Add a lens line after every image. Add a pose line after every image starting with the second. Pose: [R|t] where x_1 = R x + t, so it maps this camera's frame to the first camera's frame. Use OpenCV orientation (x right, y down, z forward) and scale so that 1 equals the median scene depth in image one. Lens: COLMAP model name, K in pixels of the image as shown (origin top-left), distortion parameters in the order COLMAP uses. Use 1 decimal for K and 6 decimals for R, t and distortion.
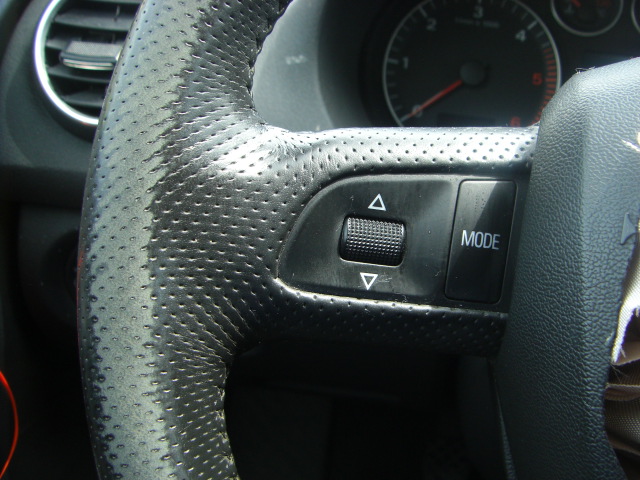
lens RADIAL K [[716.6, 0, 374.5], [0, 716.6, 241.6], [0, 0, 1]] dist [-0.173403, 0.075878]
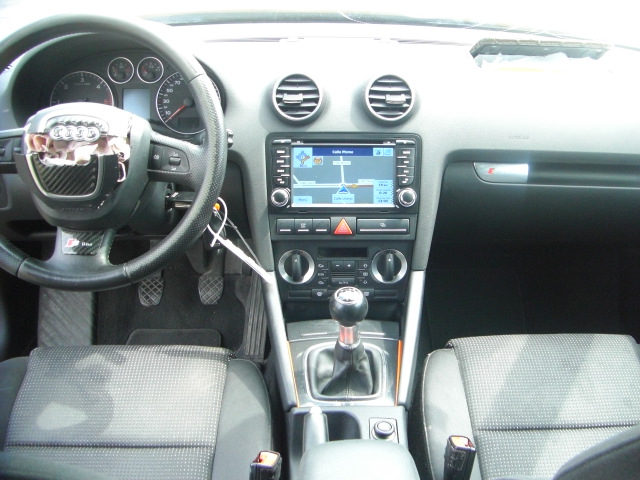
lens RADIAL K [[716.6, 0, 374.5], [0, 716.6, 241.6], [0, 0, 1]] dist [-0.173403, 0.075878]
pose [[0.977465, -0.135199, 0.162123, 1.881729], [0.130671, 0.990685, 0.038320, 0.859704], [-0.165793, -0.016272, 0.986026, -4.676478]]
